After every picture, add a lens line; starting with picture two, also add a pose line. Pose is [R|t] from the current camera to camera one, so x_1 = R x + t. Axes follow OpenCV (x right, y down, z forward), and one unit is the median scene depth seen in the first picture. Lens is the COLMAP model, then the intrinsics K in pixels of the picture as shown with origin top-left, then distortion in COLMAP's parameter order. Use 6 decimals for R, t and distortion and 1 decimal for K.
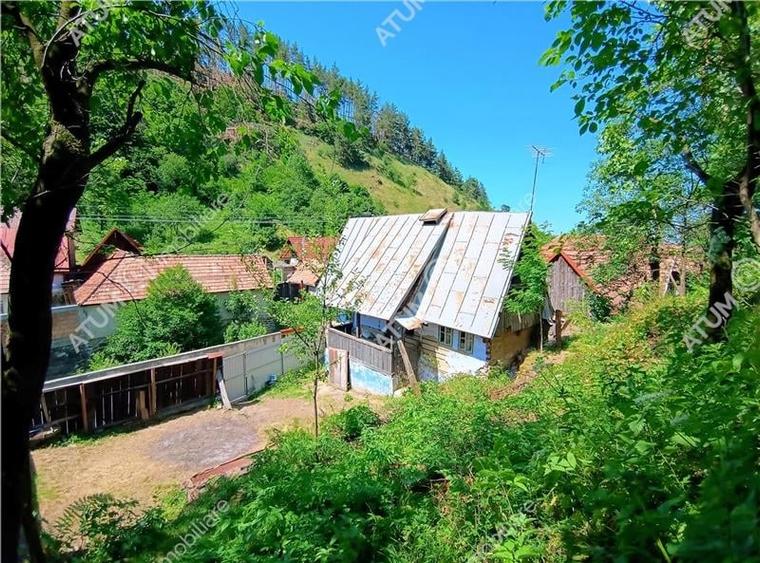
lens RADIAL K [[351.1, 0, 385.7], [0, 351.1, 278.9], [0, 0, 1]] dist [-0.004294, 0.000090]
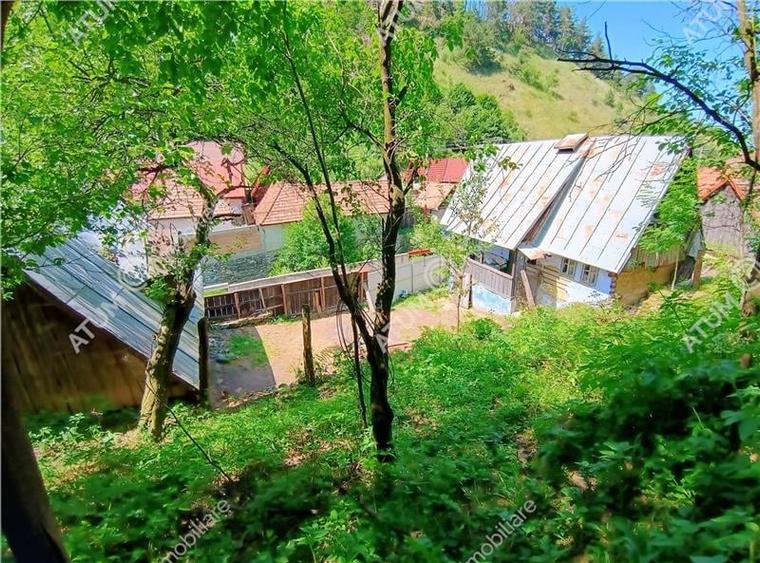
lens RADIAL K [[355.5, 0, 390.7], [0, 355.5, 276.2], [0, 0, 1]] dist [0.042130, 0.000220]
pose [[0.952223, 0.073401, -0.296453, -0.013137], [-0.008828, 0.976898, 0.213524, -0.030271], [0.305277, -0.200705, 0.930872, -0.137874]]
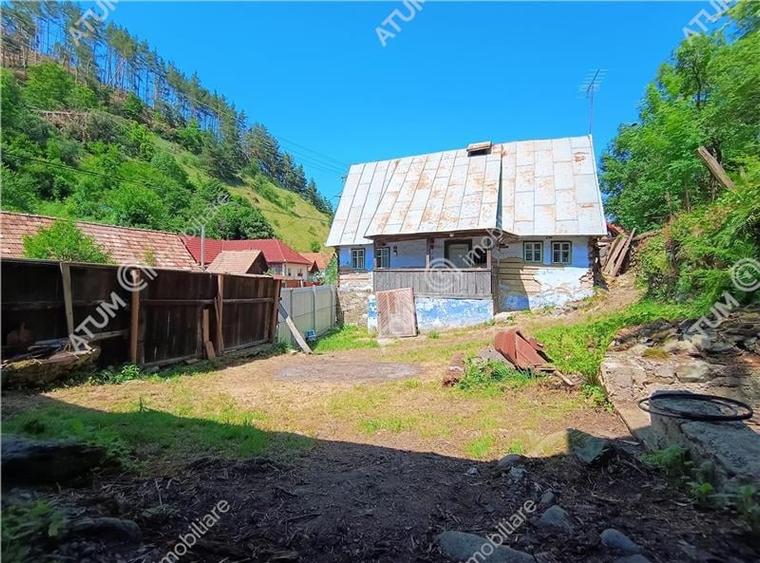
lens RADIAL K [[351.1, 0, 385.7], [0, 351.1, 278.9], [0, 0, 1]] dist [-0.004294, 0.000090]
pose [[0.914279, -0.015703, 0.404781, -0.497777], [0.060446, 0.993350, -0.097992, 0.259646], [-0.400550, 0.114059, 0.909148, 0.268026]]
